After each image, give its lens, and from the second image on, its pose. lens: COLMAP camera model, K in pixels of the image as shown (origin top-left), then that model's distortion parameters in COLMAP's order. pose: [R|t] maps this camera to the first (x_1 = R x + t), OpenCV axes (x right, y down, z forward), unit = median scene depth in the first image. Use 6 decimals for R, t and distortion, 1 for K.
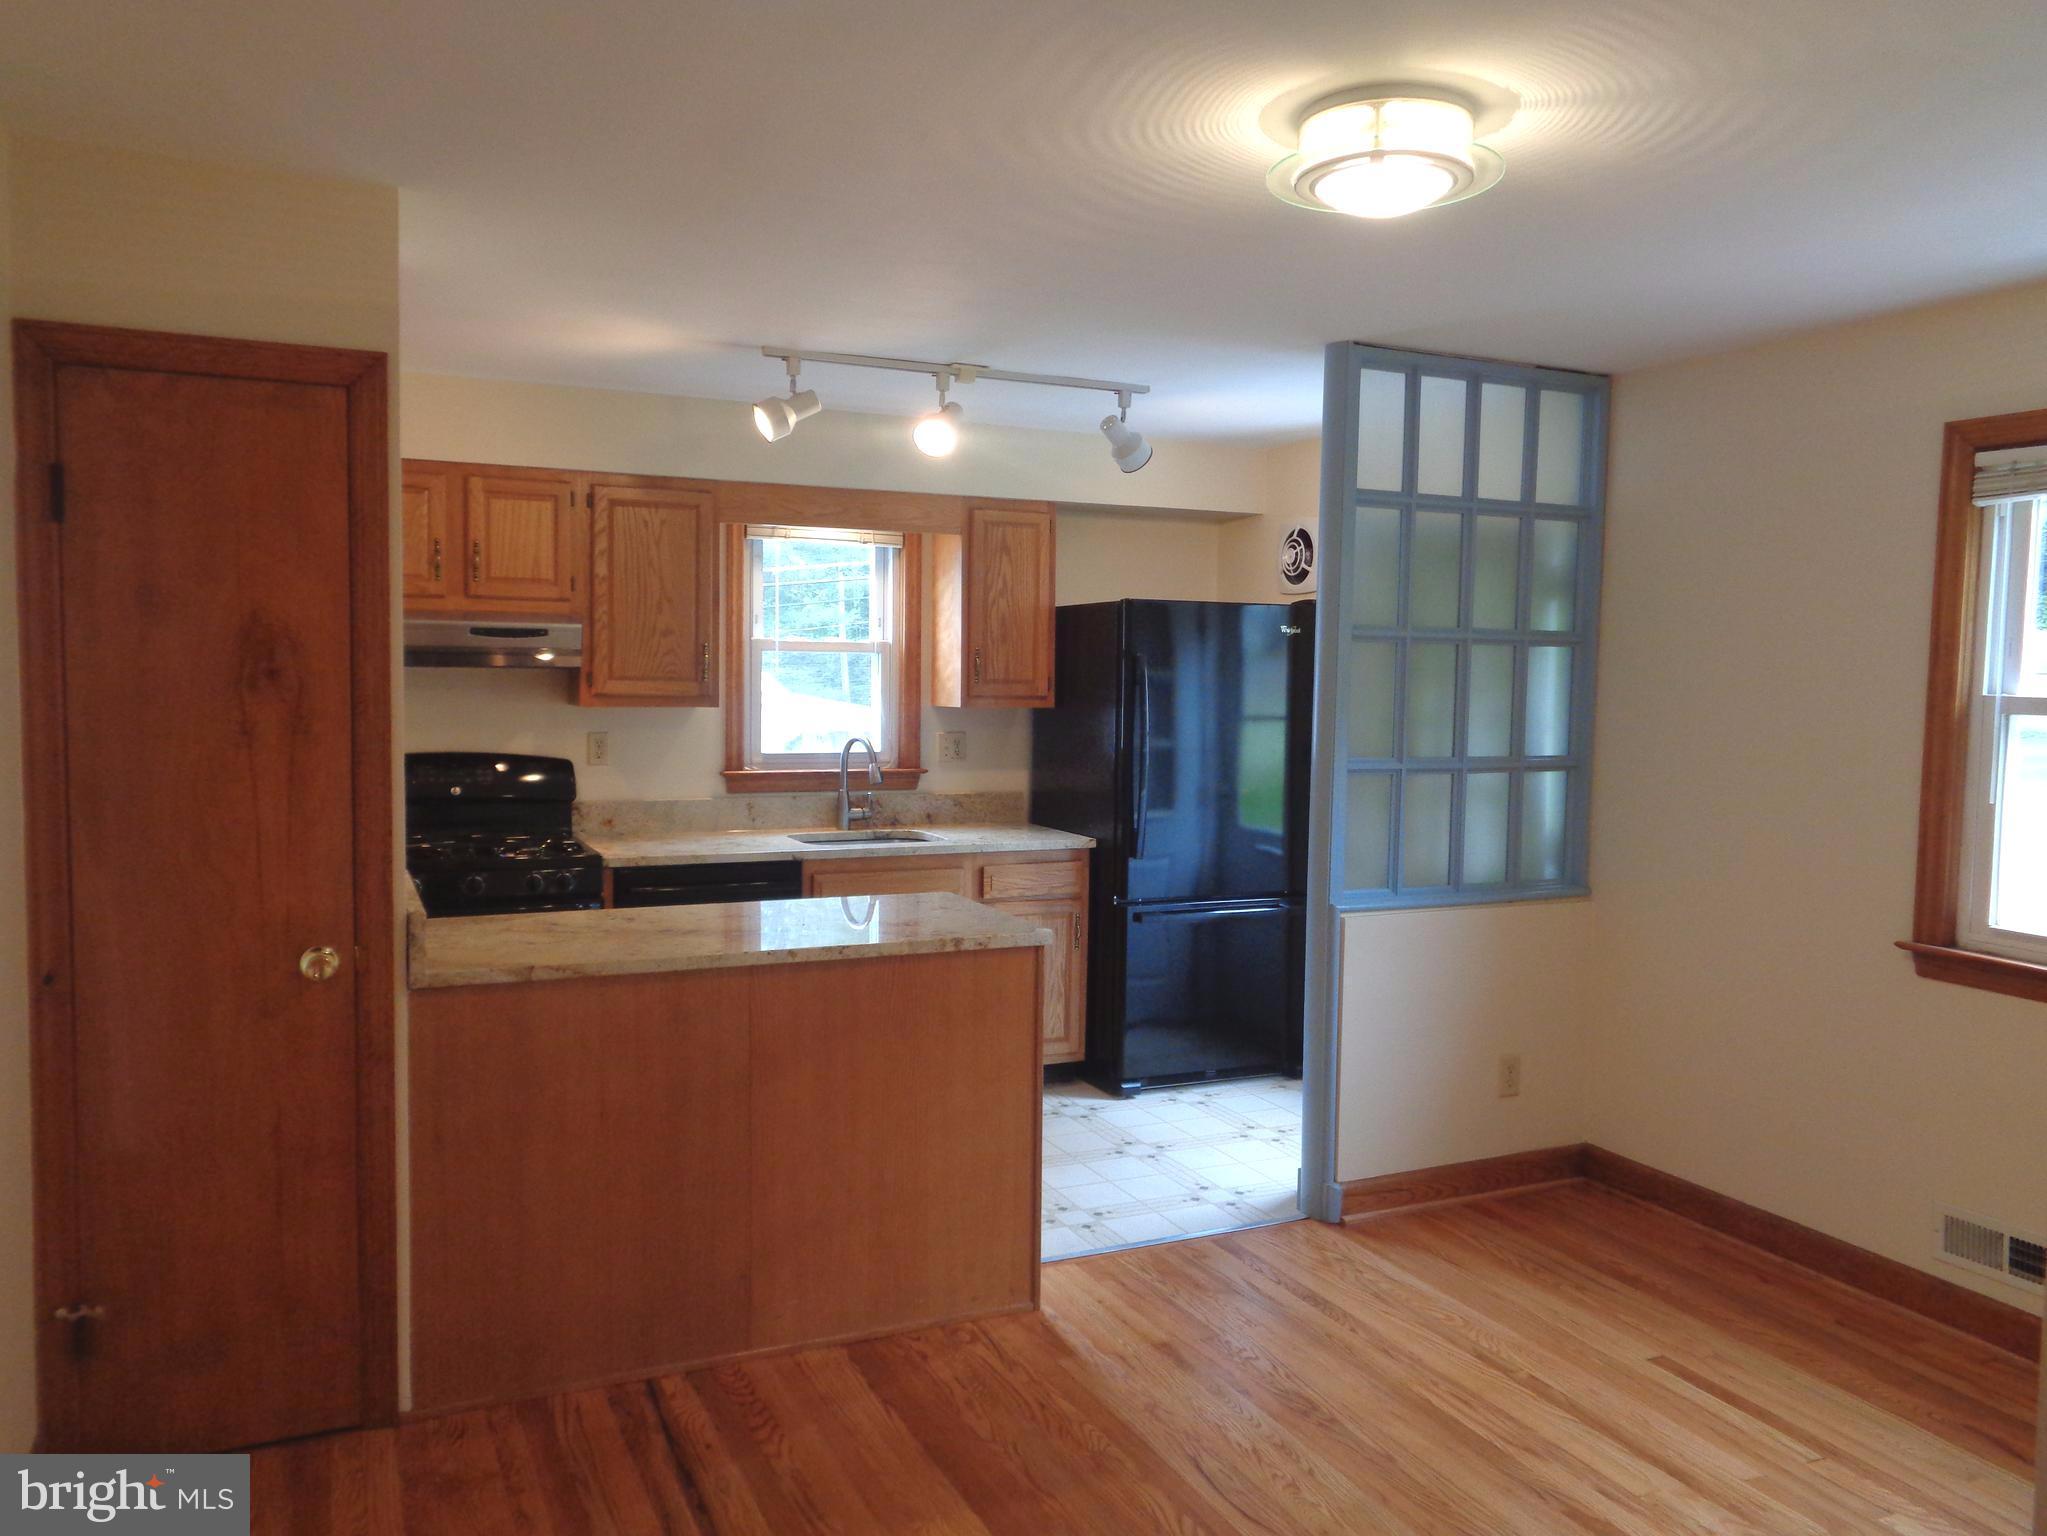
lens RADIAL K [[1549.3, 0, 1014.3], [0, 1549.3, 759.8], [0, 0, 1]] dist [0.009190, 0.009703]
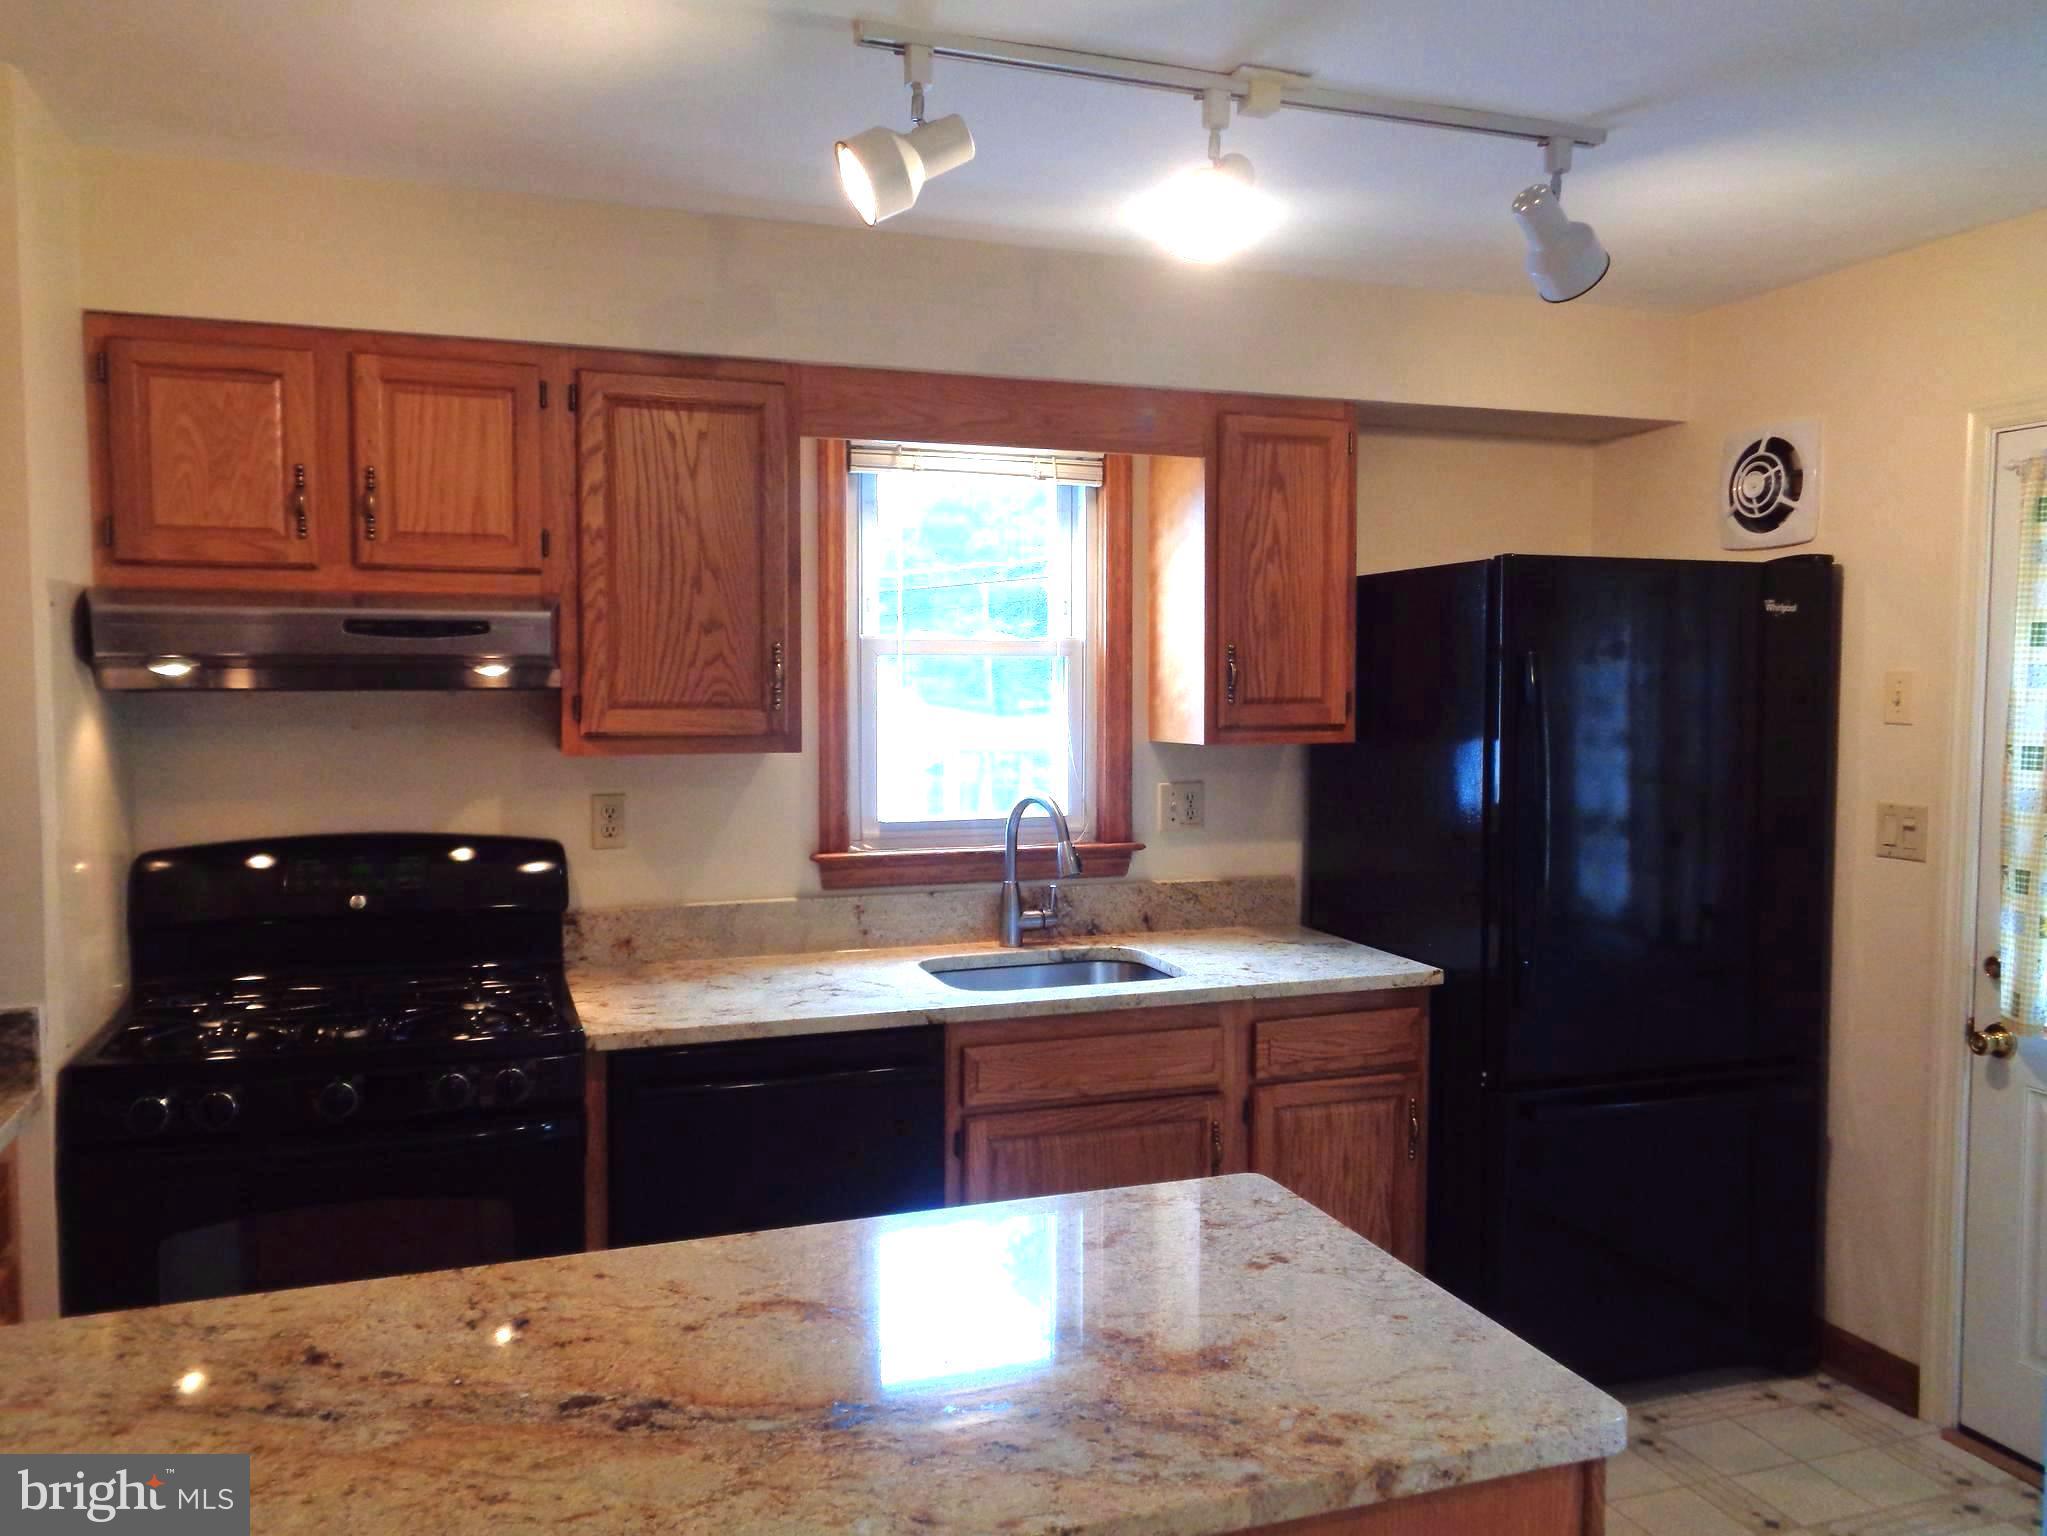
lens RADIAL K [[1549.3, 0, 1037.9], [0, 1549.3, 768.5], [0, 0, 1]] dist [0.009190, 0.009703]
pose [[0.997027, -0.007986, -0.076632, -0.055678], [0.008126, 0.999966, 0.001524, -0.027627], [0.076617, -0.002142, 0.997058, 0.415964]]
